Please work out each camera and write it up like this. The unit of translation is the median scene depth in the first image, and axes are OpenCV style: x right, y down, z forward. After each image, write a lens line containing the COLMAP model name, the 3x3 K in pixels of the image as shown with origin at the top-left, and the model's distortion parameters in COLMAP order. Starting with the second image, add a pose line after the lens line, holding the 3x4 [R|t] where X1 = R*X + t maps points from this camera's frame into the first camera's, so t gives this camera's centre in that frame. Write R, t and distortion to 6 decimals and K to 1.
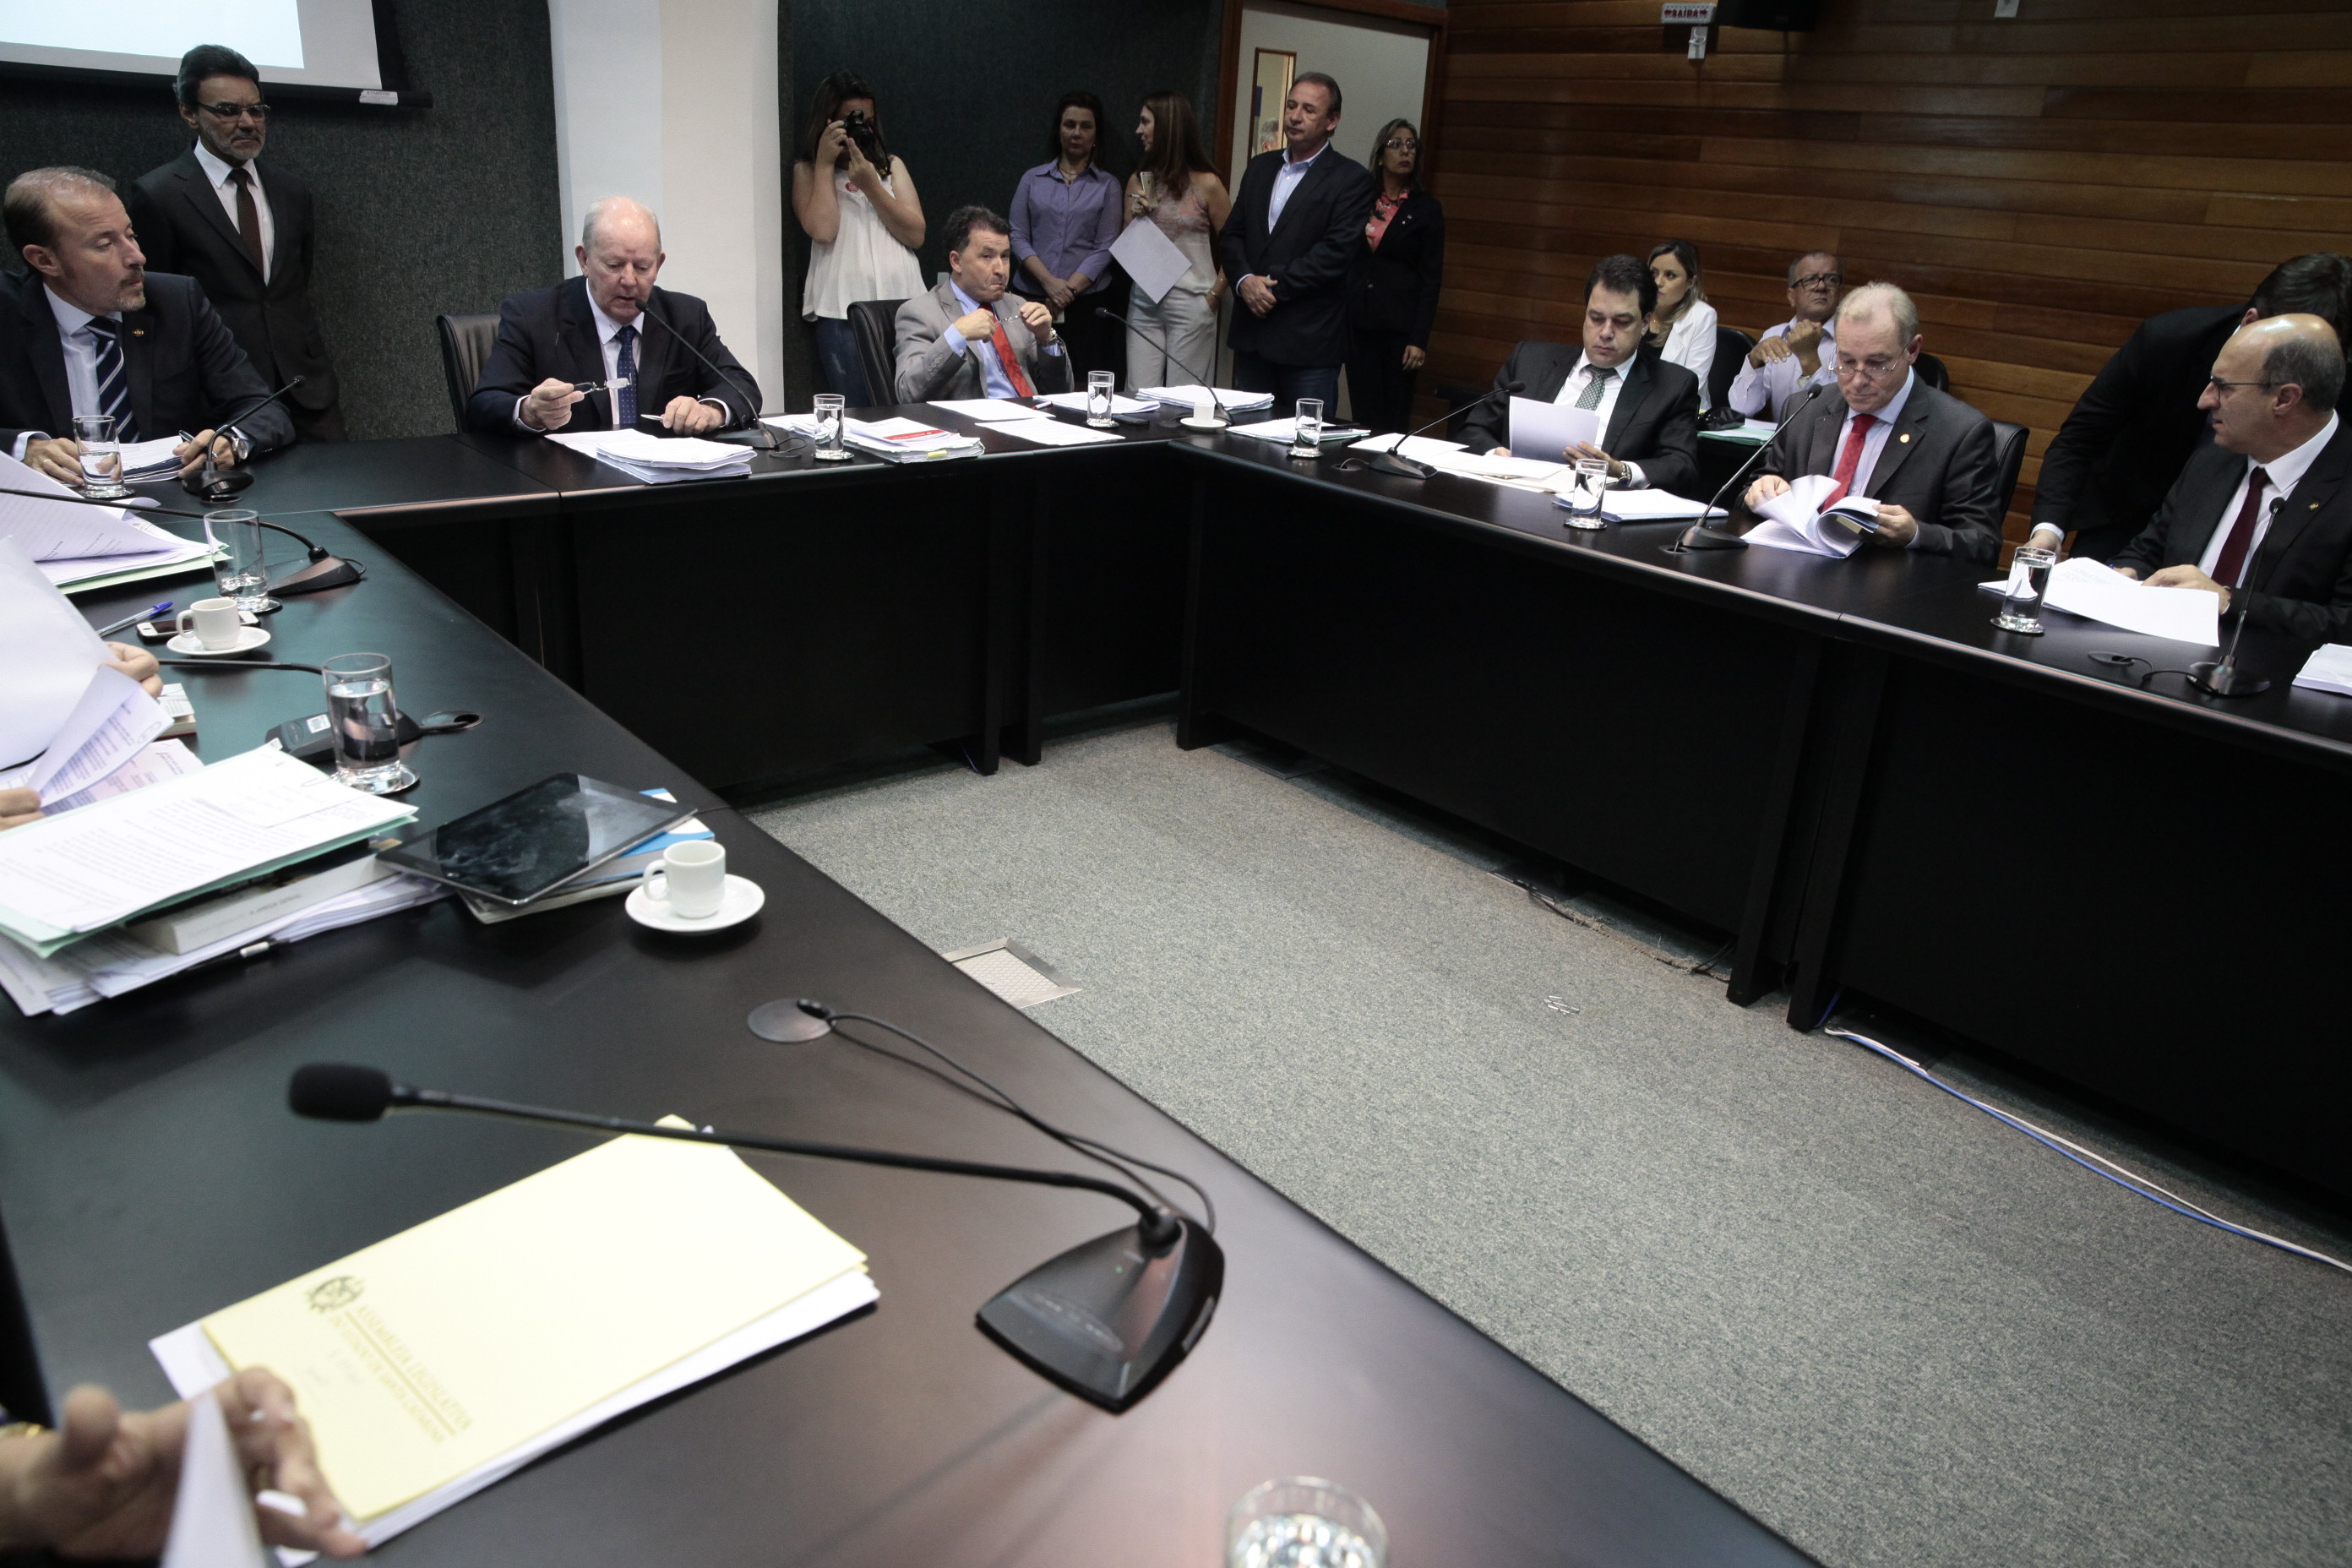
lens RADIAL K [[1510.3, 0, 1170.9], [0, 1510.3, 775.2], [0, 0, 1]] dist [-0.101074, 0.050323]
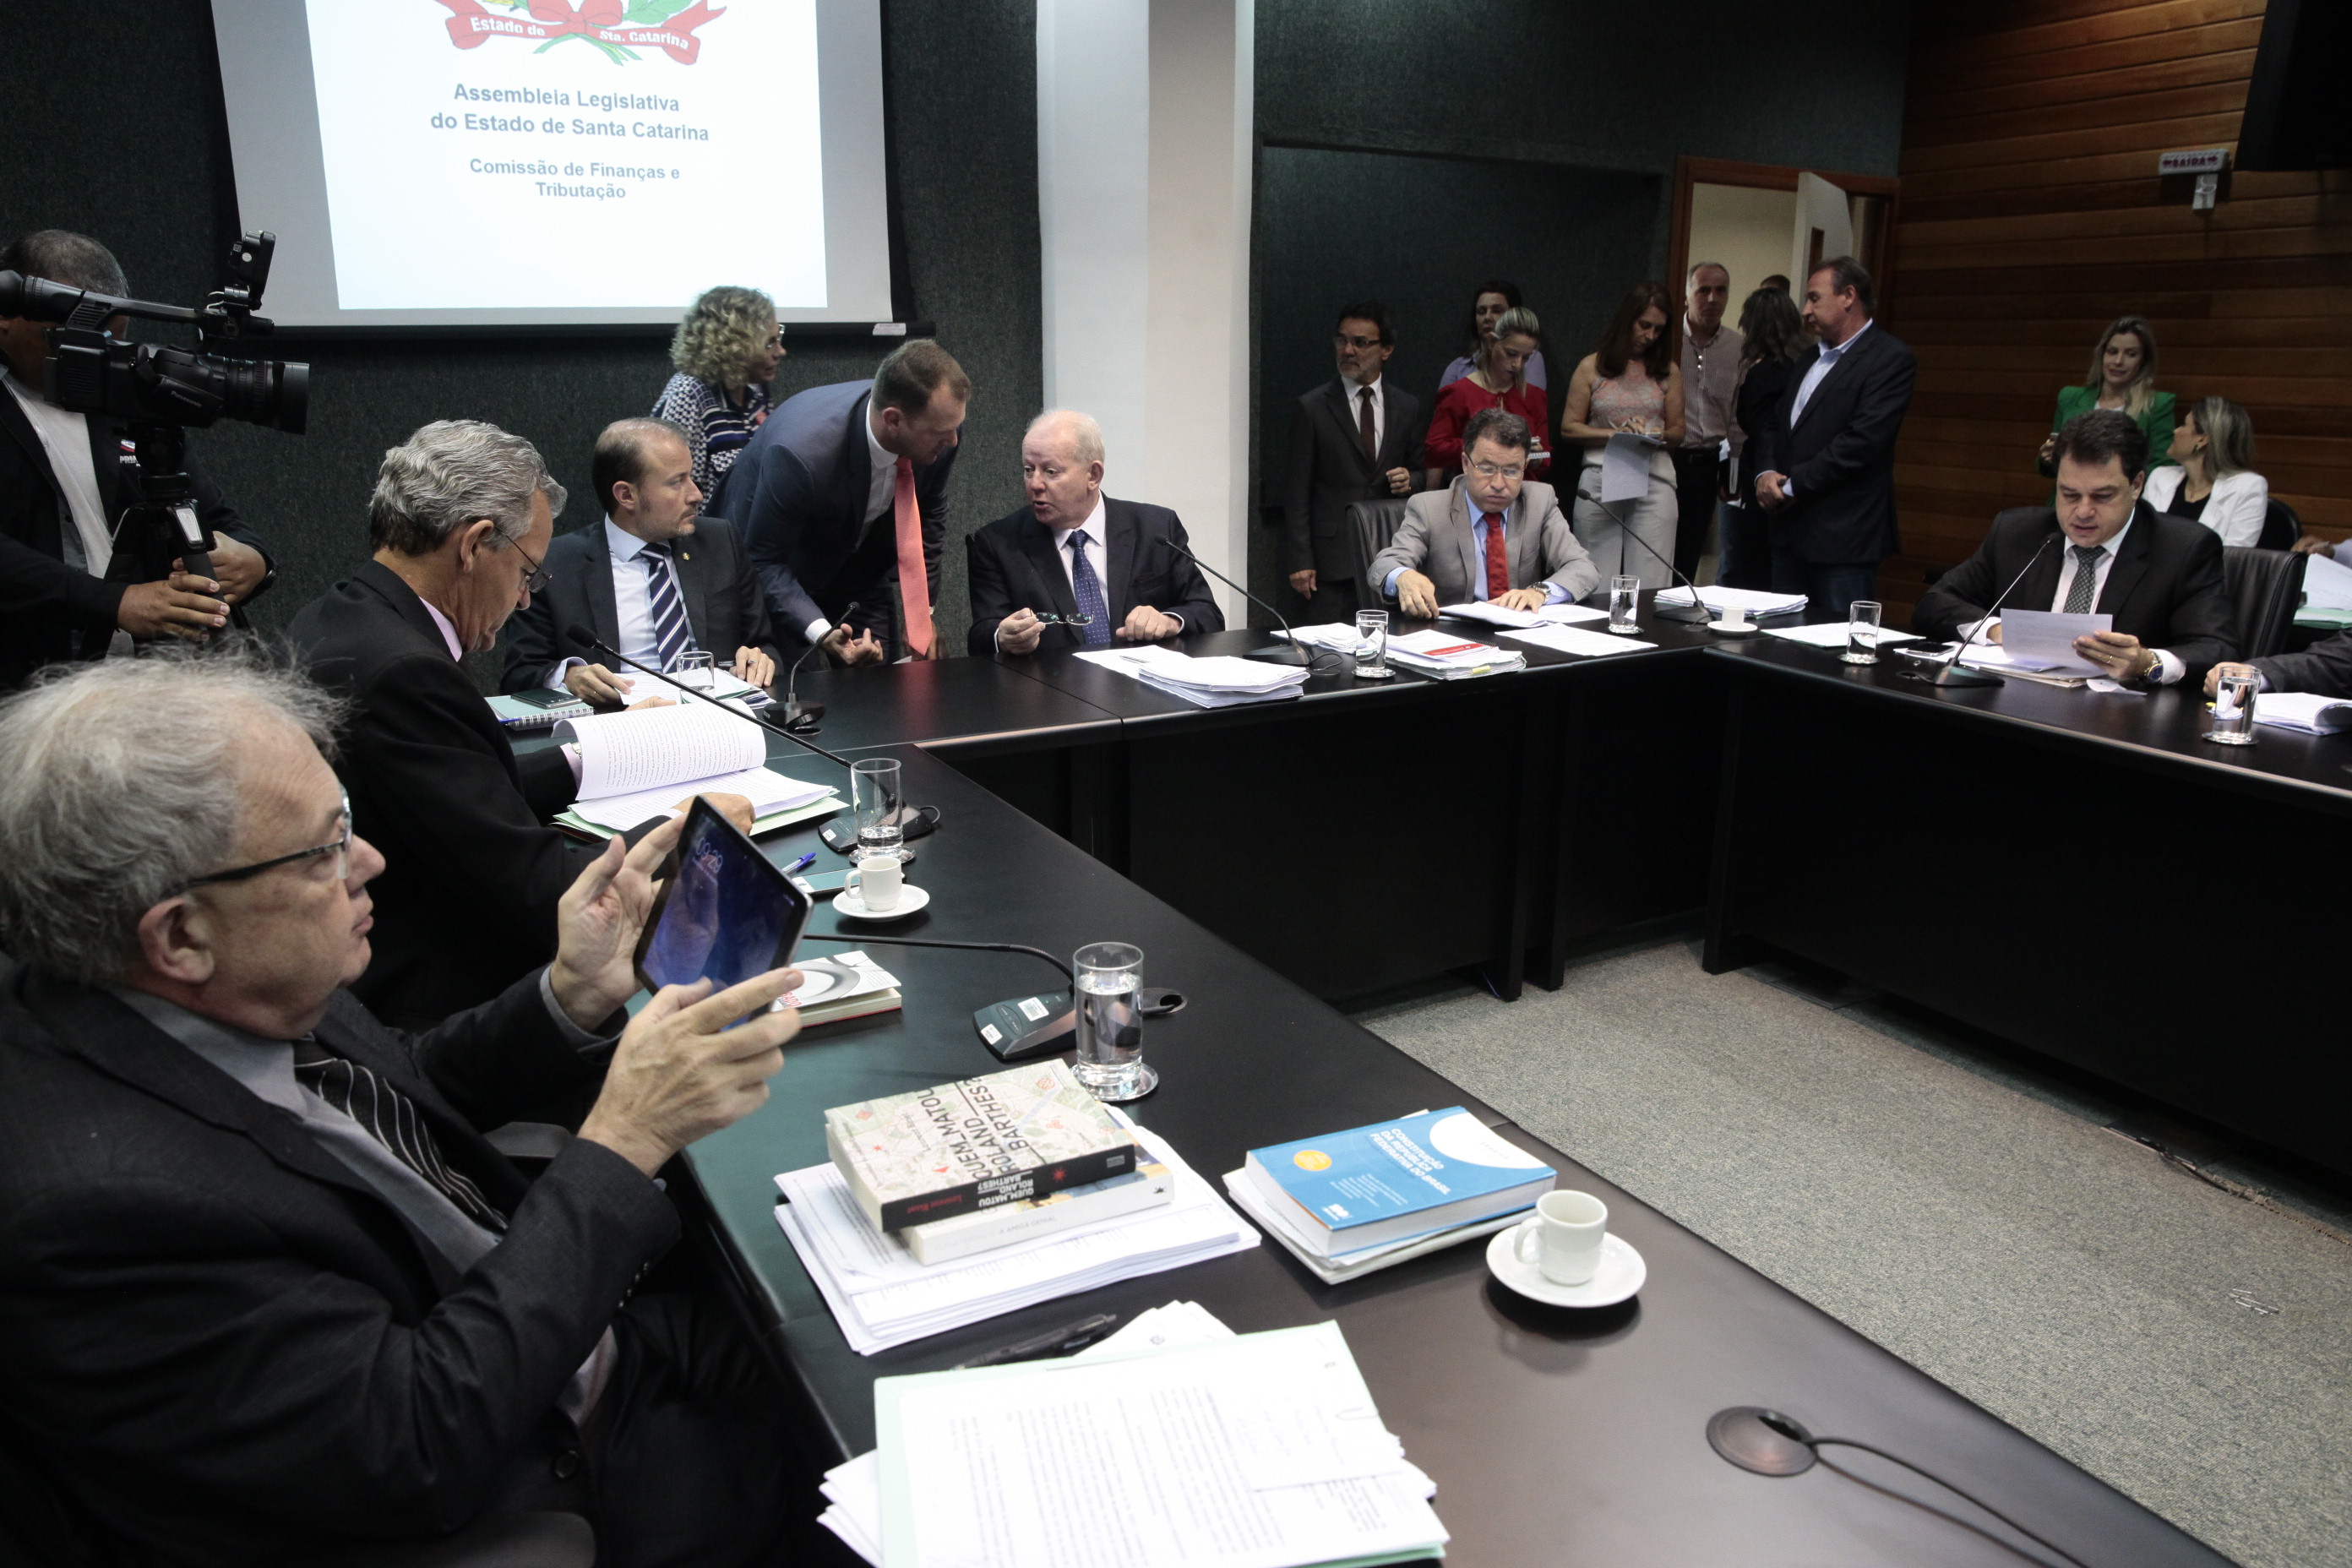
lens RADIAL K [[1510.3, 0, 1173.2], [0, 1510.3, 777.6], [0, 0, 1]] dist [-0.101074, 0.050323]
pose [[0.977798, -0.004475, -0.209503, -0.132968], [-0.018580, 0.993983, -0.107946, -0.034571], [0.208726, 0.109442, 0.971831, 0.030469]]
